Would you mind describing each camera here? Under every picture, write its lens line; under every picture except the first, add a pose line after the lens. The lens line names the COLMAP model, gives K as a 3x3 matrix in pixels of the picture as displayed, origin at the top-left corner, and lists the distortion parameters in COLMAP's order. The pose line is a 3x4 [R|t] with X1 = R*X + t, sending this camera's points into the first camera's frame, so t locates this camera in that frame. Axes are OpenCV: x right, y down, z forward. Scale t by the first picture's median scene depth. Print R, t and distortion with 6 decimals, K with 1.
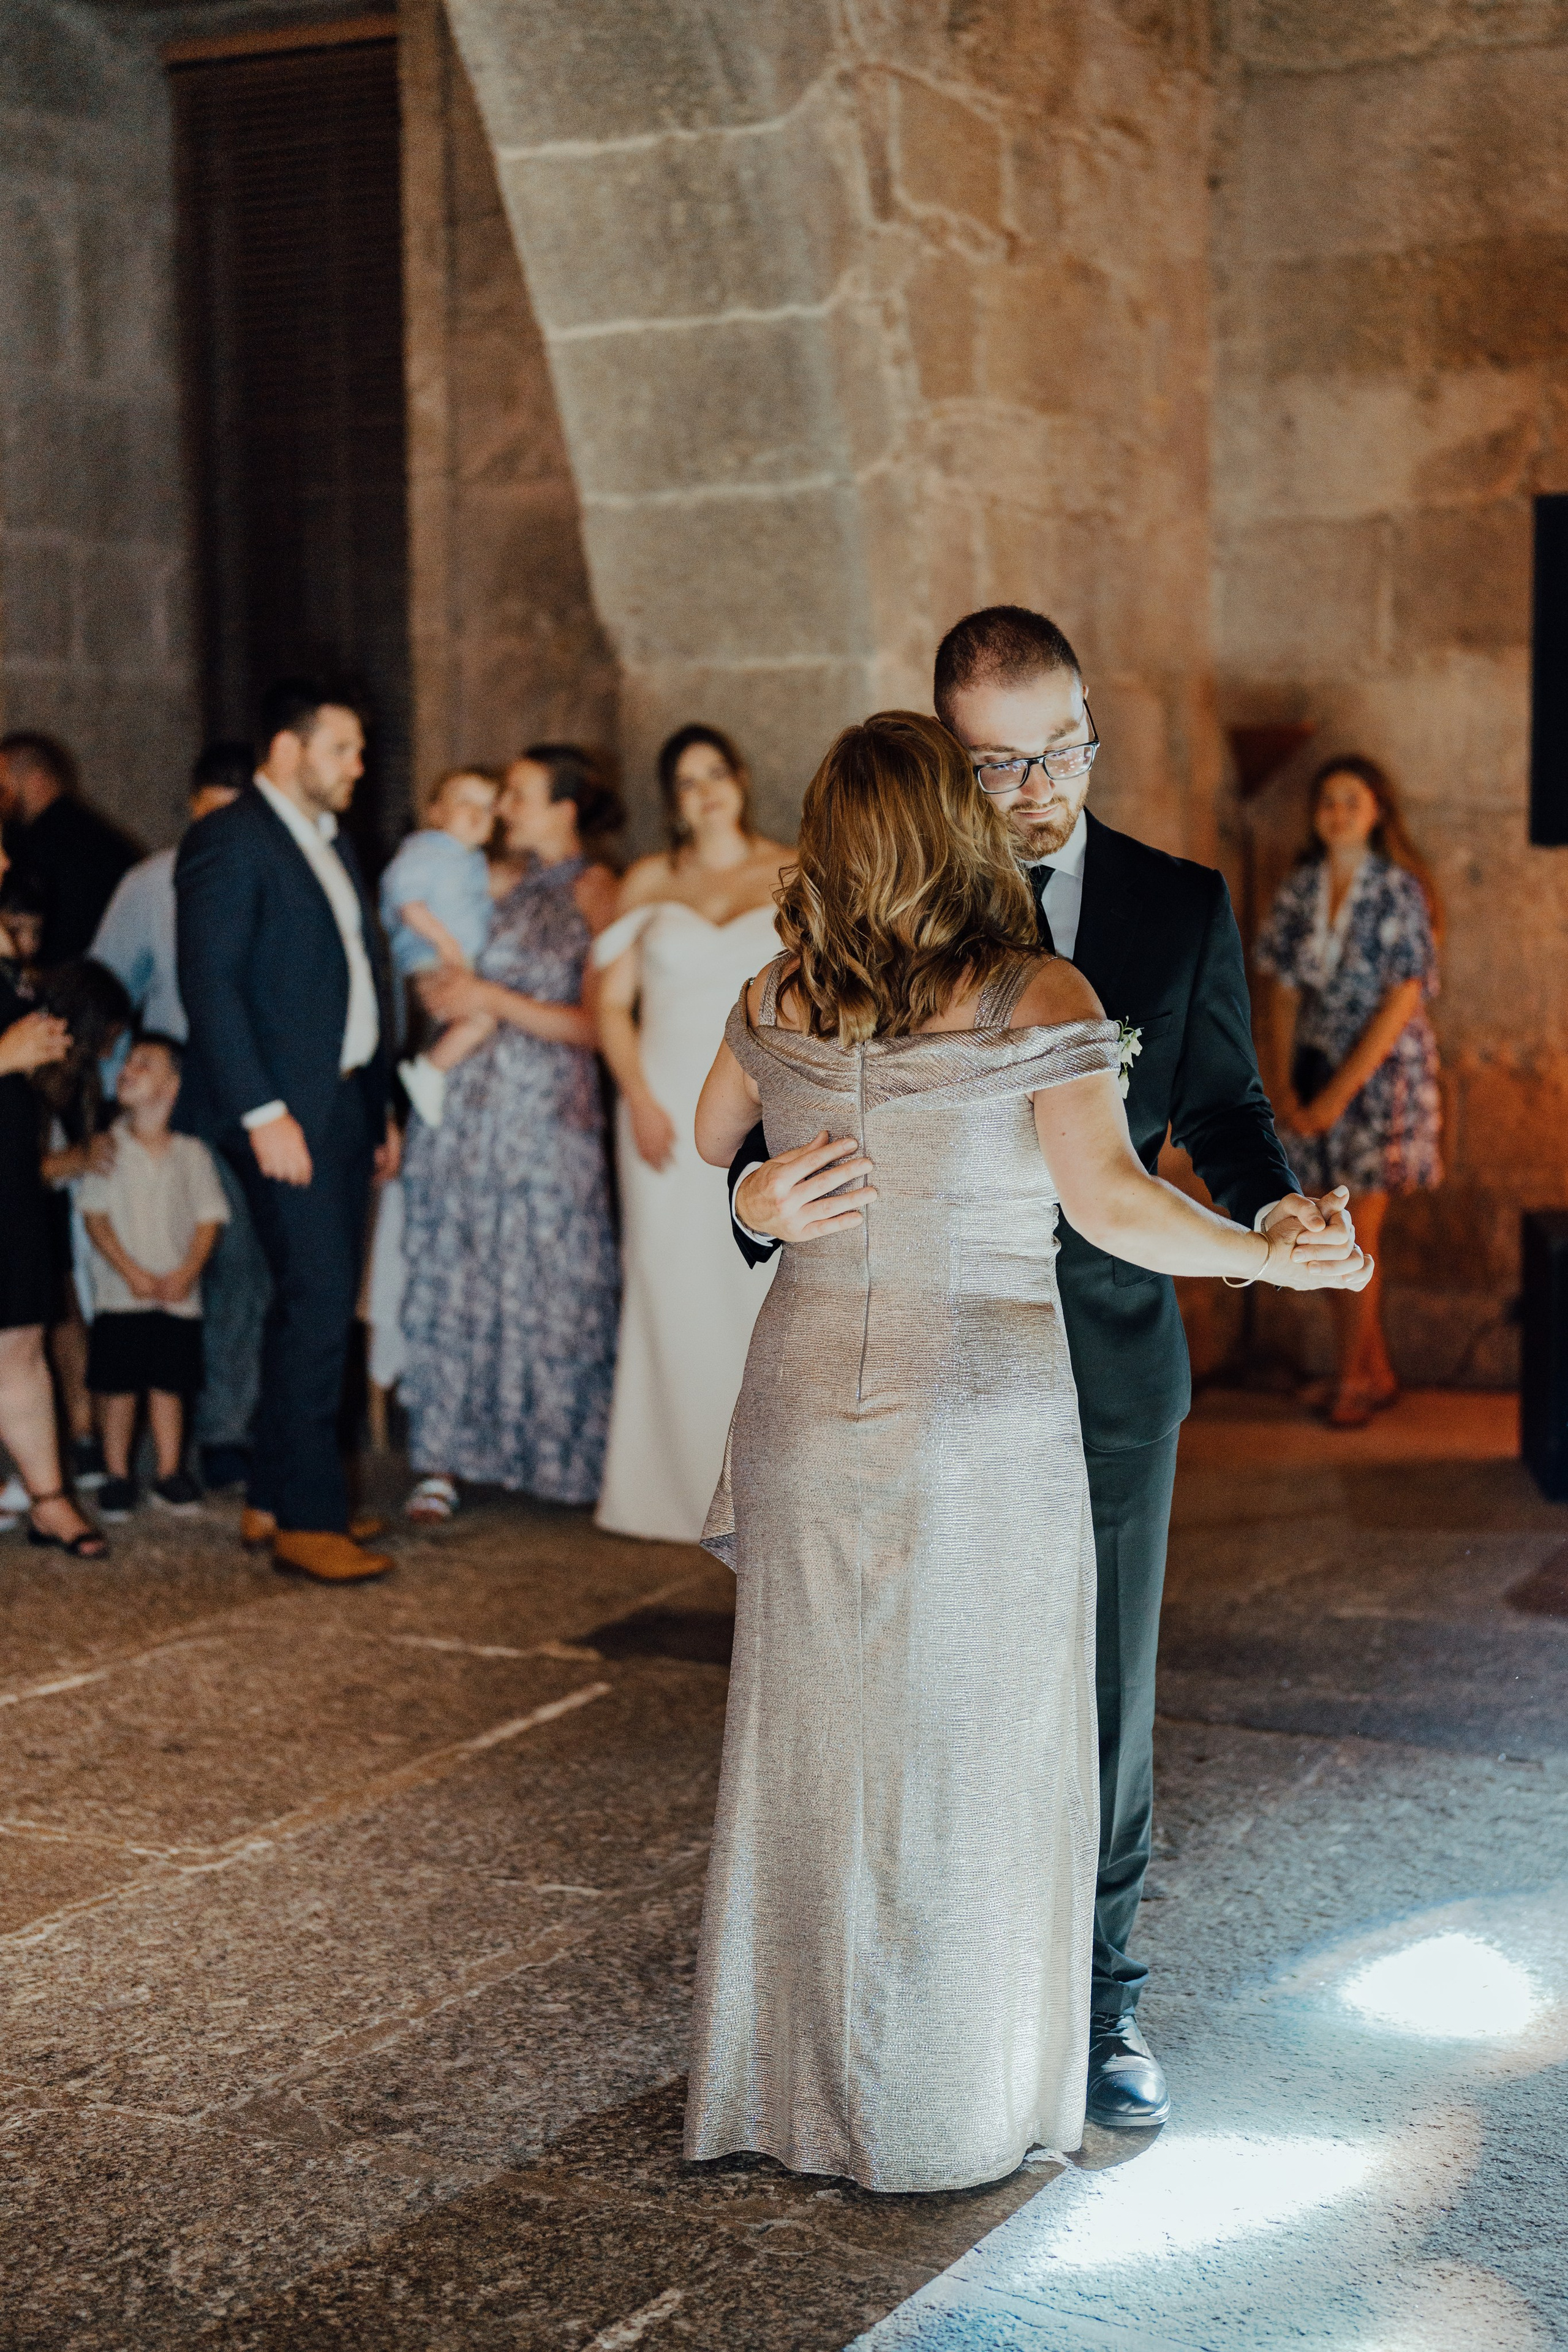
lens RADIAL K [[3407.5, 0, 782.4], [0, 3407.5, 1183.9], [0, 0, 1]] dist [0.002804, 0.024231]
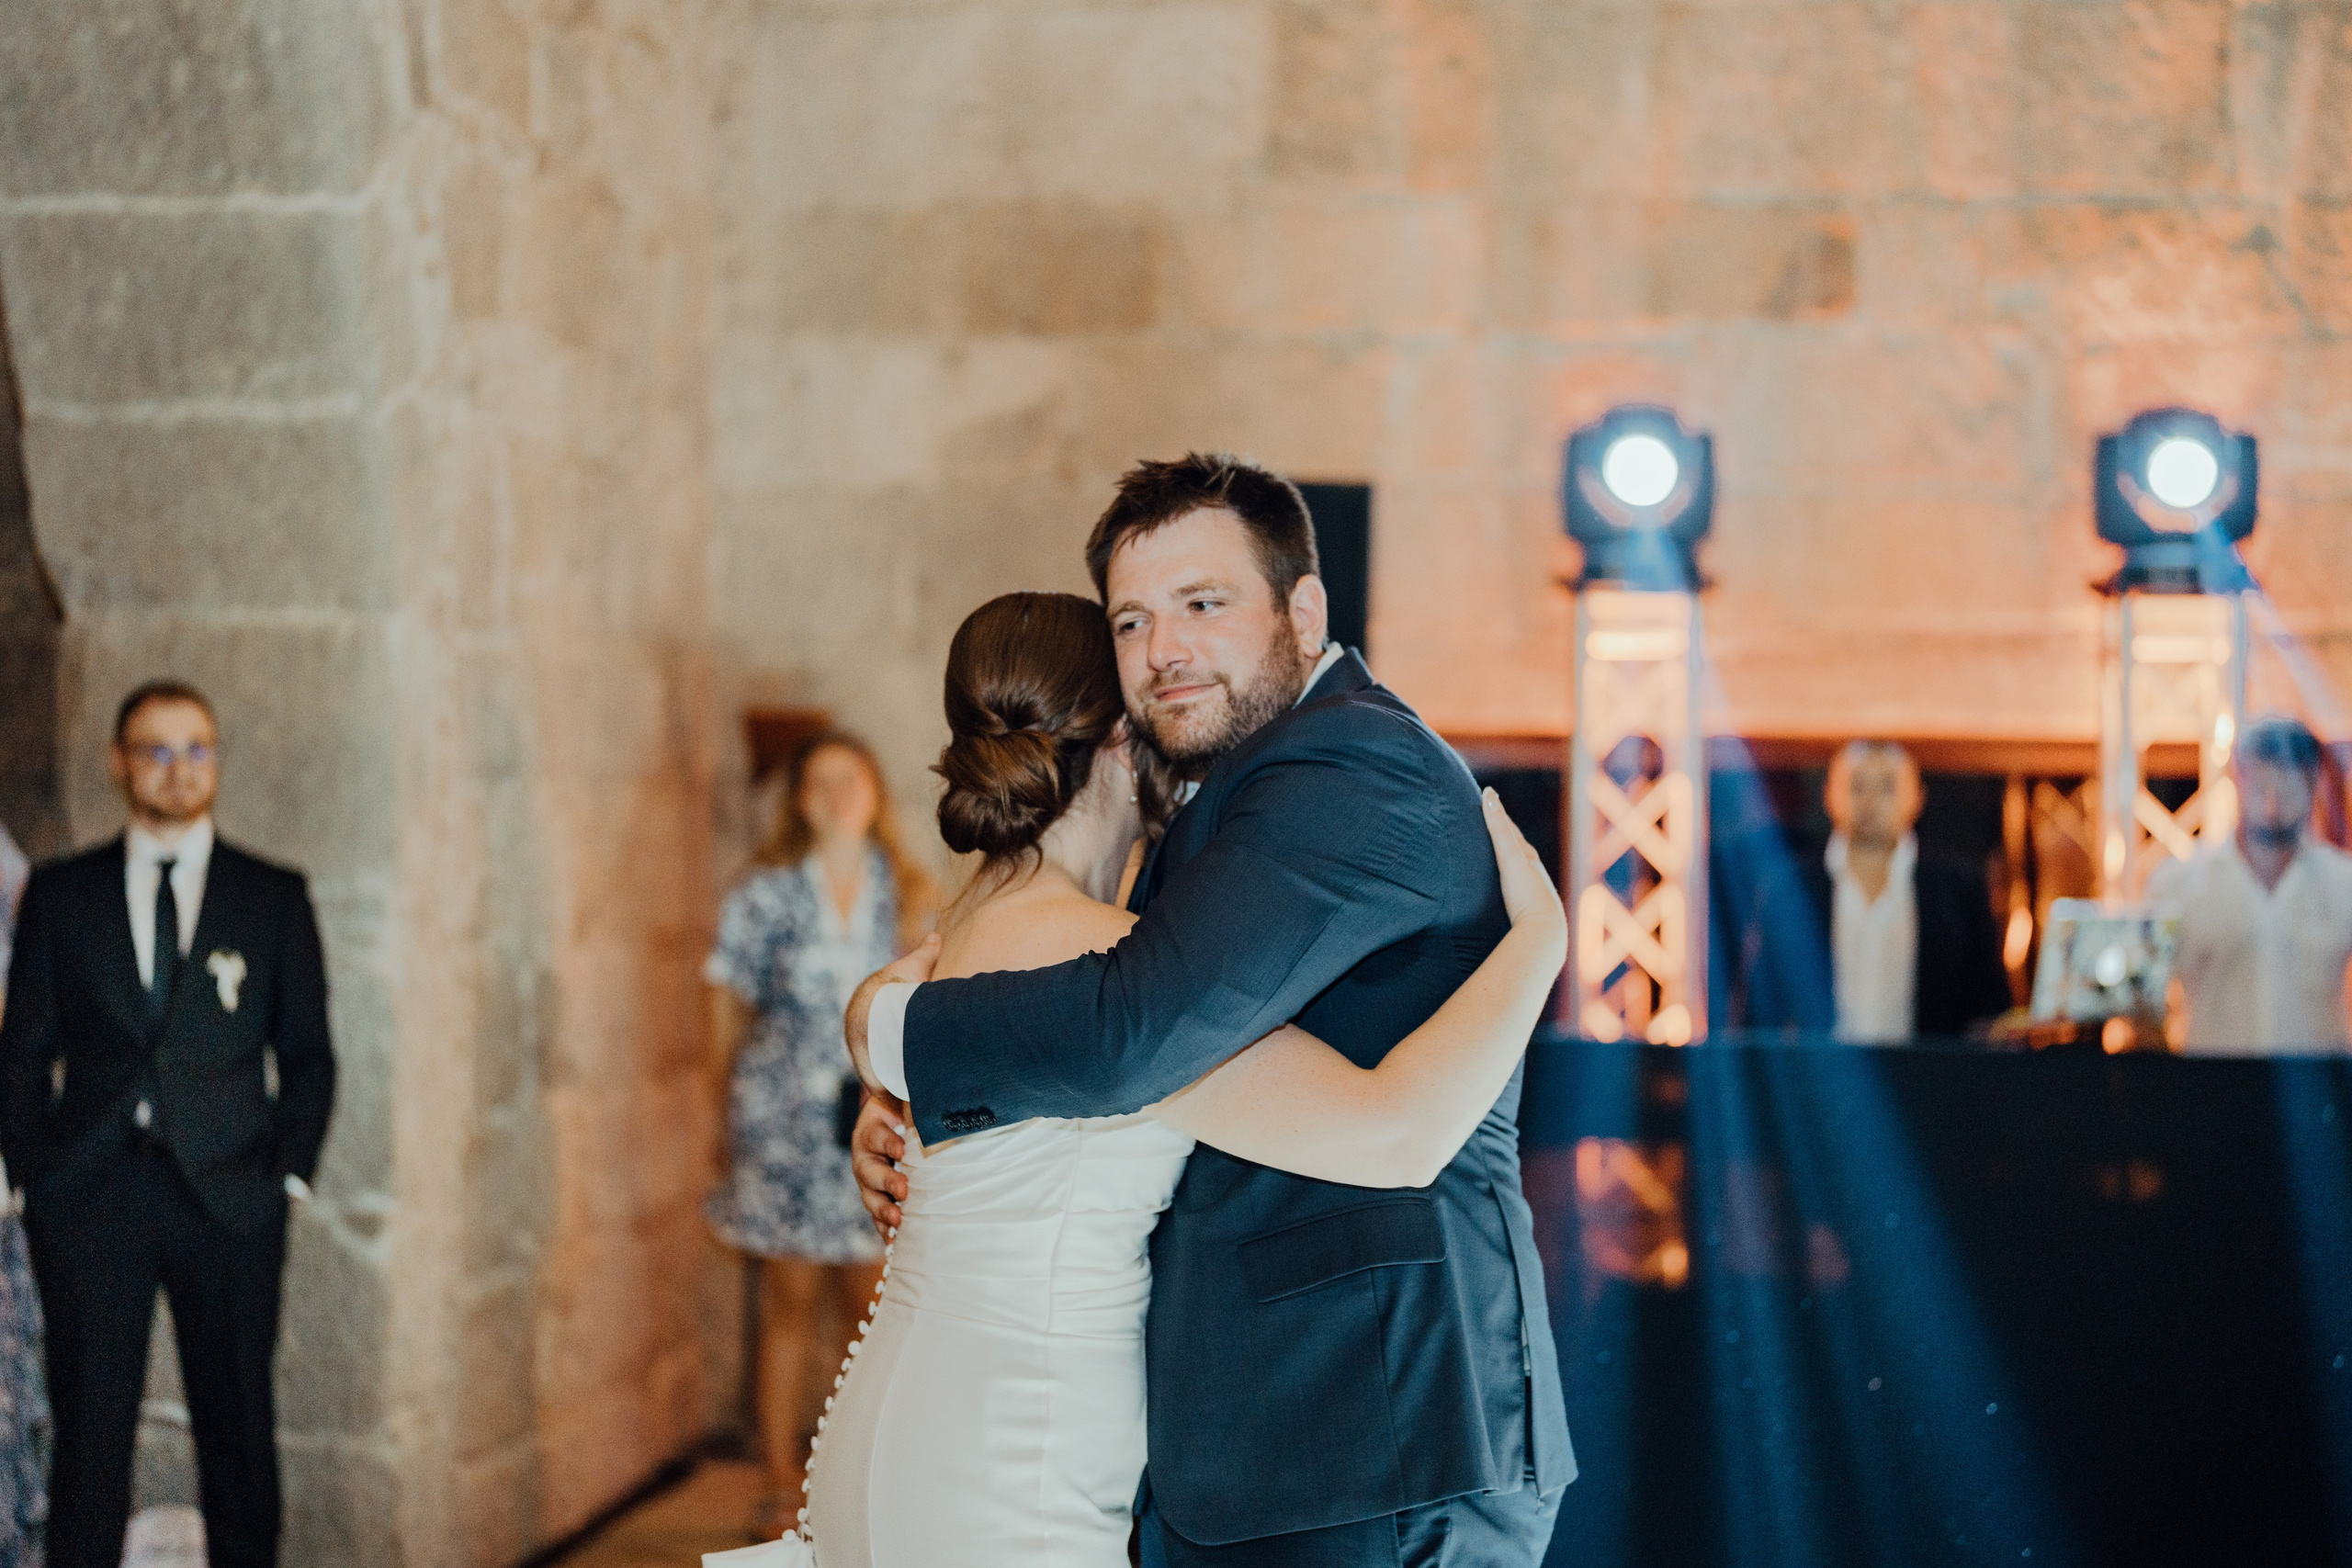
lens RADIAL K [[3323.4, 0, 1176.0], [0, 3323.4, 784.0], [0, 0, 1]] dist [-0.014530, 0.054629]
pose [[0.937748, 0.030065, 0.346013, -0.072204], [0.006113, 0.994663, -0.102994, -0.027222], [-0.347263, 0.098698, 0.932560, 0.169924]]
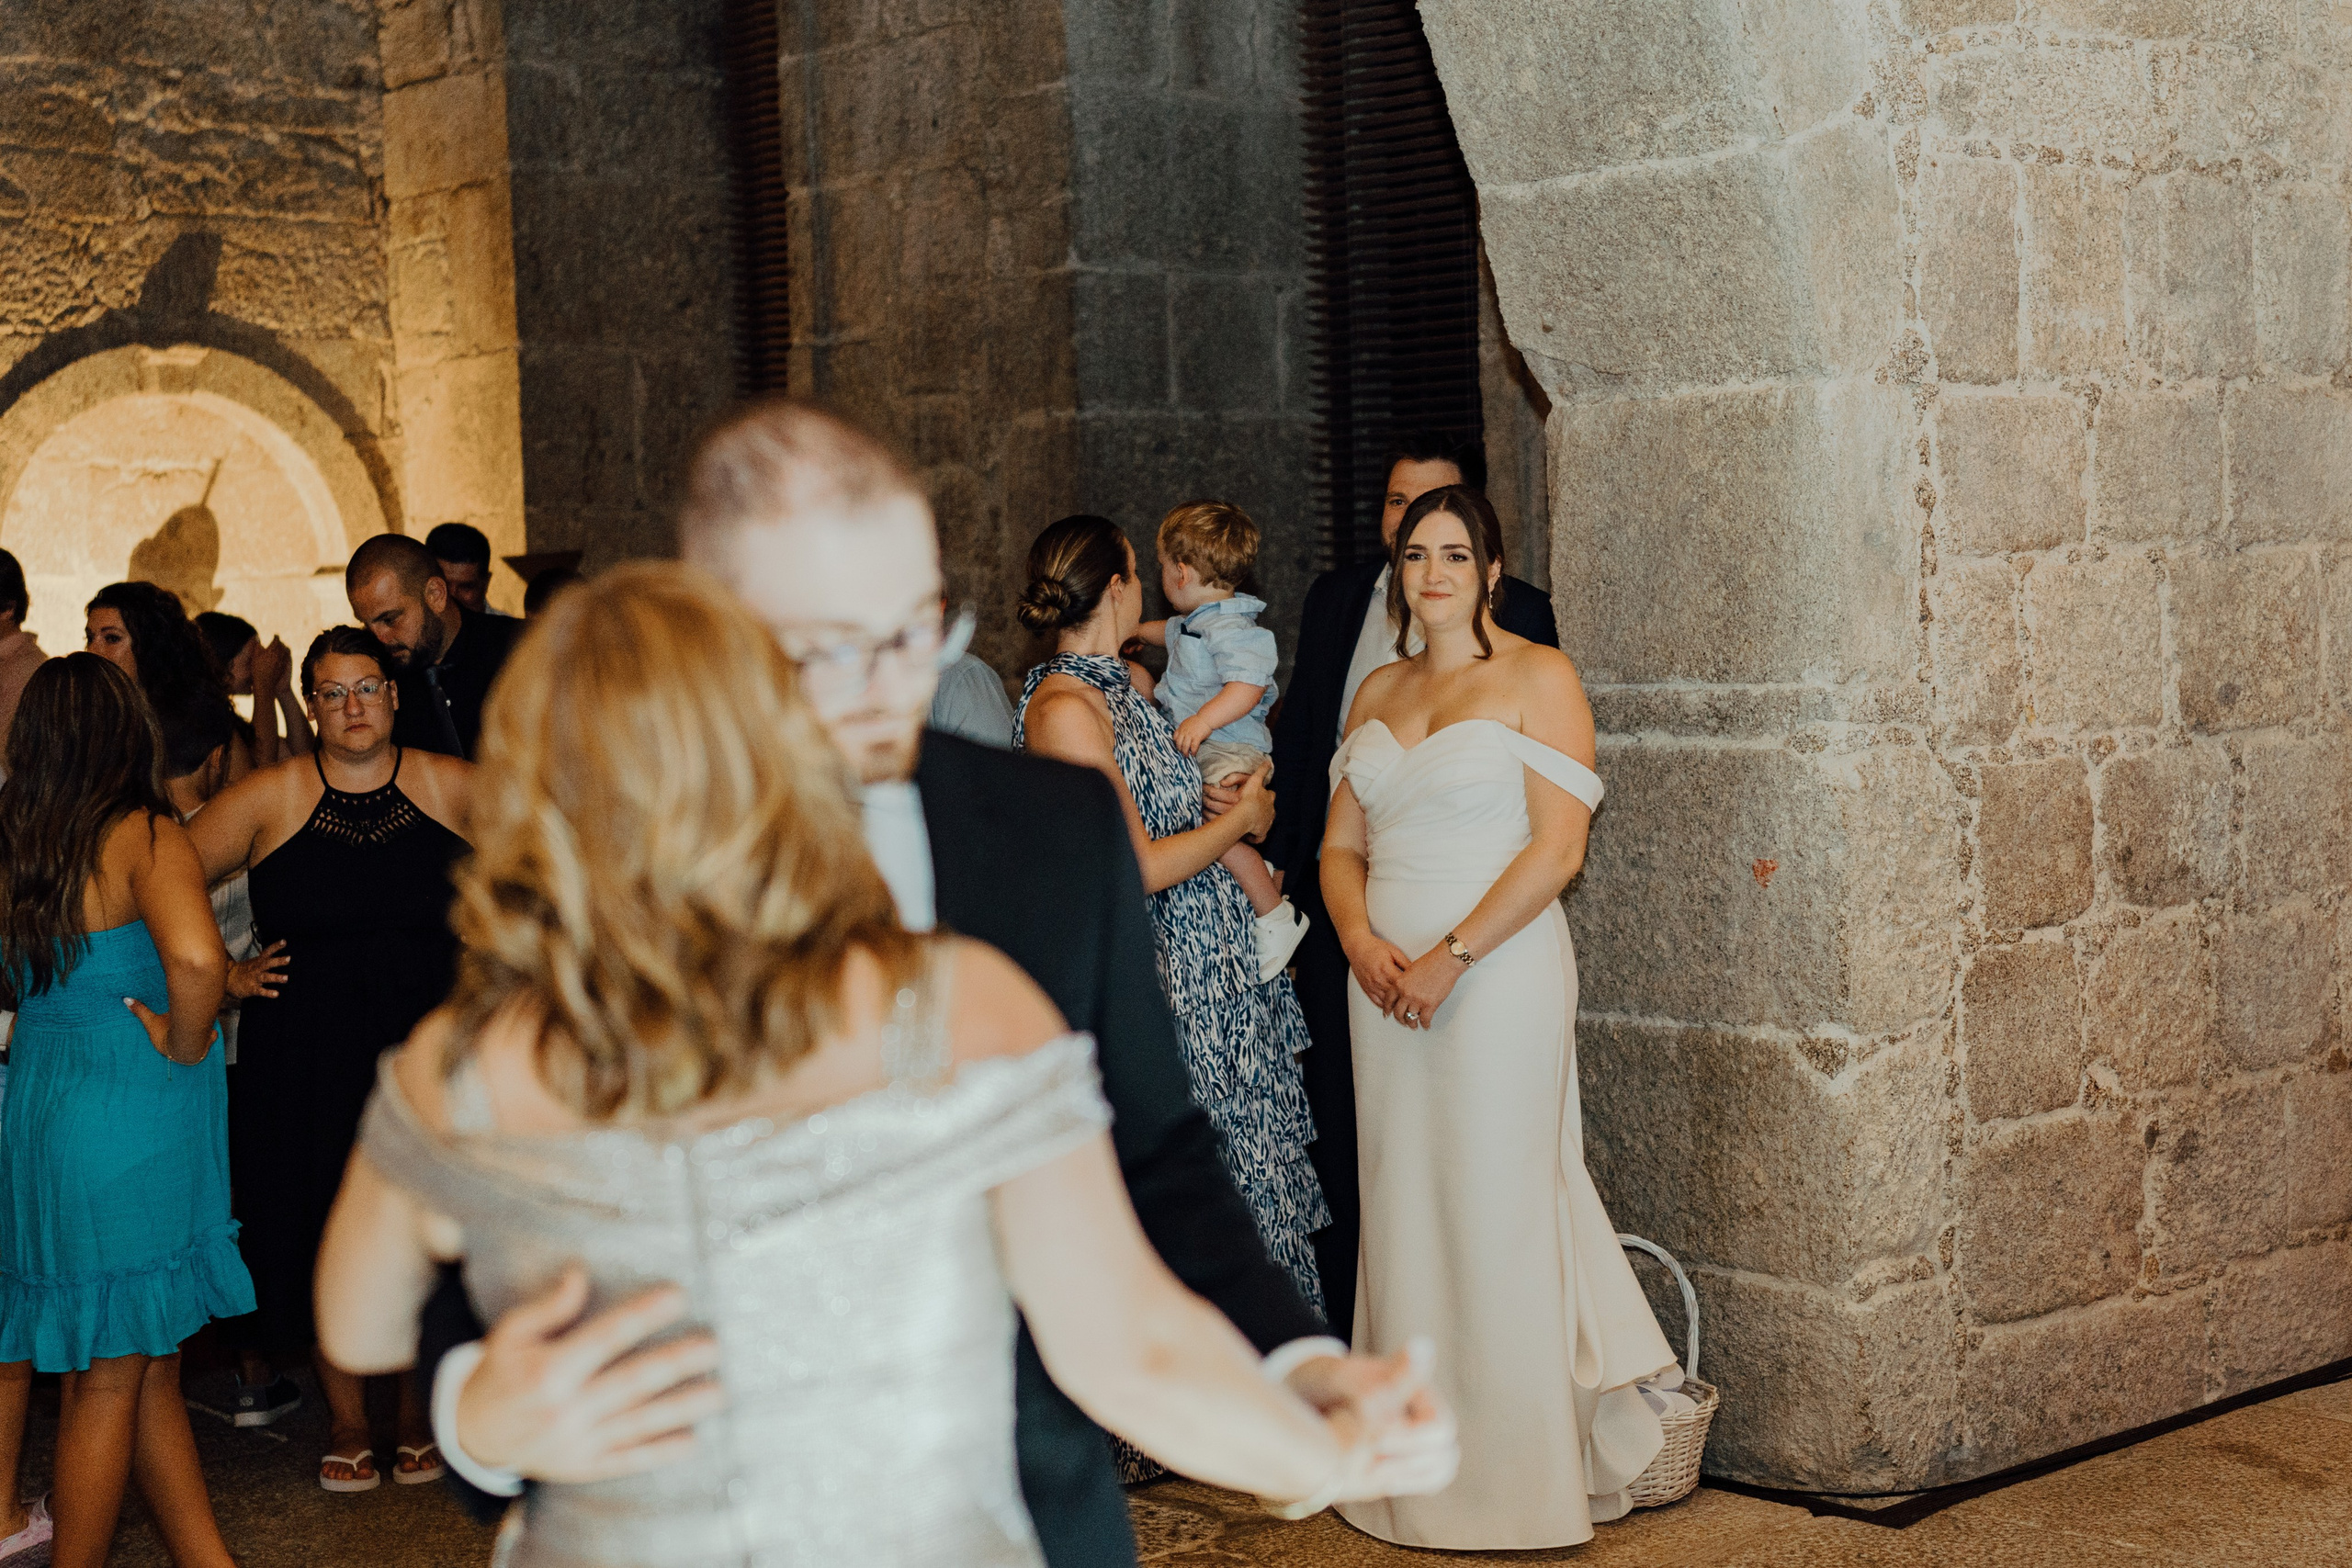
lens RADIAL K [[3424.2, 0, 1176.0], [0, 3424.2, 784.0], [0, 0, 1]] dist [-0.006607, -0.024043]
pose [[0.928747, 0.000550, -0.370714, 0.167199], [-0.012208, 0.999502, -0.029103, -0.040551], [0.370513, 0.031555, 0.928291, 0.246929]]
